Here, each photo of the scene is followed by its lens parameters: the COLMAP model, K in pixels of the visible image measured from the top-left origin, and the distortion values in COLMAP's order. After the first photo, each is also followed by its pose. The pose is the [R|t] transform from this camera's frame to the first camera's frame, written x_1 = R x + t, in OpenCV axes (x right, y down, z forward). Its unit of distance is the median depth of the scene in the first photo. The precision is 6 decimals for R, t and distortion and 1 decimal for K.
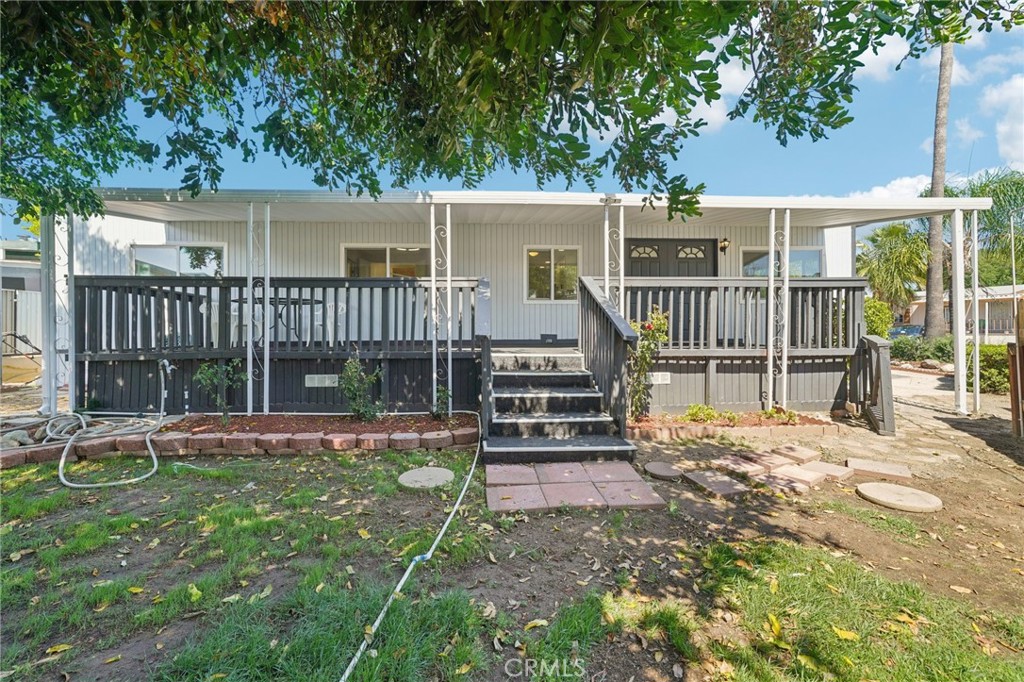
lens RADIAL K [[455.5, 0, 512.0], [0, 455.5, 341.0], [0, 0, 1]] dist [0.000841, -0.000182]
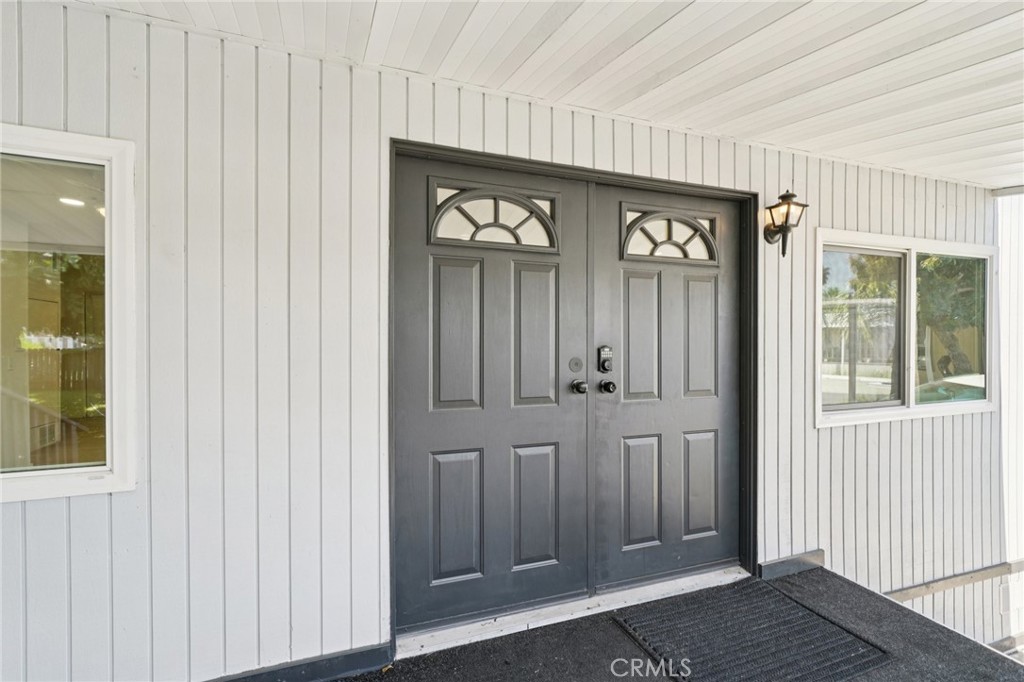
lens RADIAL K [[444.5, 0, 512.0], [0, 444.5, 341.0], [0, 0, 1]] dist [0.008871, 0.000044]
pose [[0.953791, 0.004080, 0.300443, 0.248370], [-0.000252, 0.999918, -0.012779, -0.142050], [-0.300470, 0.012113, 0.953714, 0.841806]]
